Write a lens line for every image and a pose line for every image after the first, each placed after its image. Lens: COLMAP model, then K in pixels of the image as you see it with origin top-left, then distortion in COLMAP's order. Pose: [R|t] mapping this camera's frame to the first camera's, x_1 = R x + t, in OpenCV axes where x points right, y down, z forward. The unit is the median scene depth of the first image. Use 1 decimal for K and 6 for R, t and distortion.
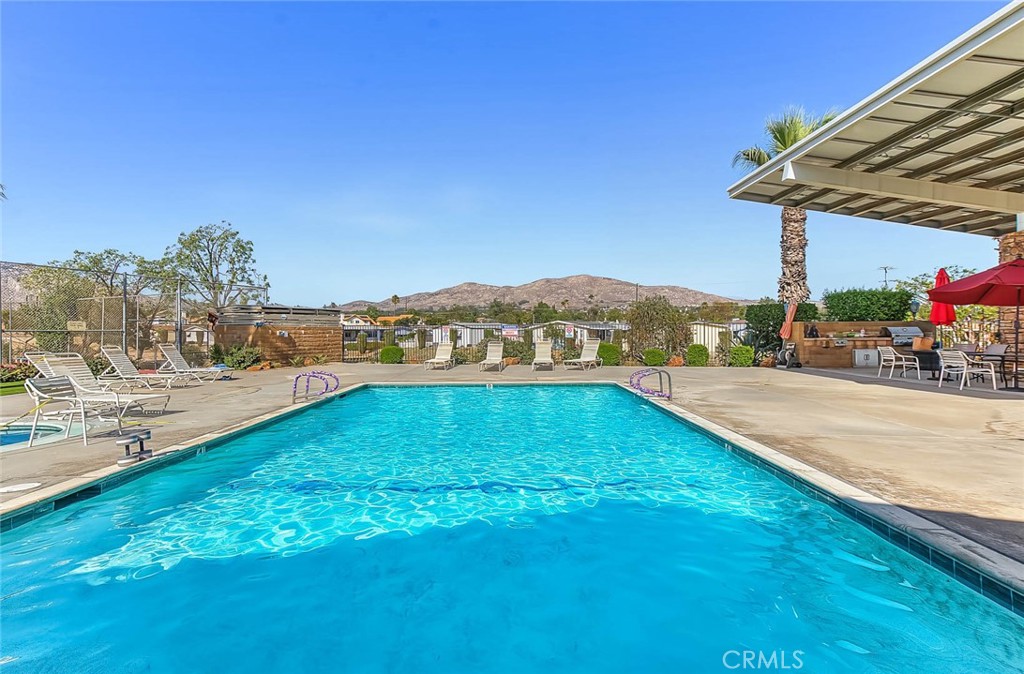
lens RADIAL K [[479.8, 0, 512.0], [0, 479.8, 337.0], [0, 0, 1]] dist [0.039398, 0.000574]
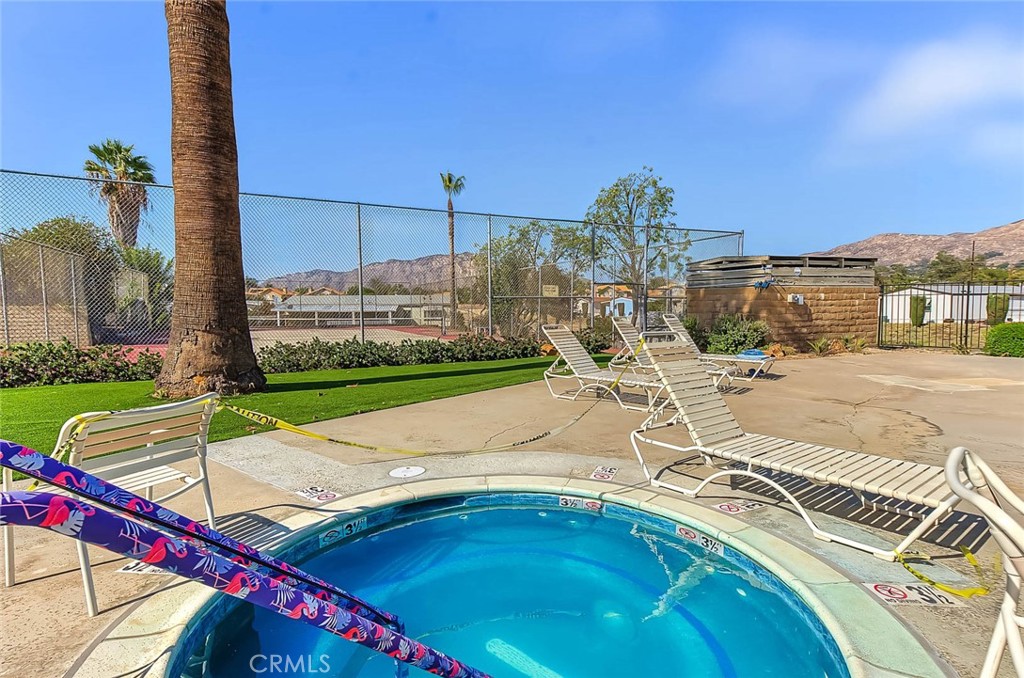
lens RADIAL K [[479.8, 0, 512.0], [0, 479.8, 339.0], [0, 0, 1]] dist [0.039398, 0.000574]
pose [[0.791854, 0.037249, -0.609574, -0.368673], [-0.000624, 0.998187, 0.060186, 0.006226], [0.610710, -0.047278, 0.790441, 0.282060]]
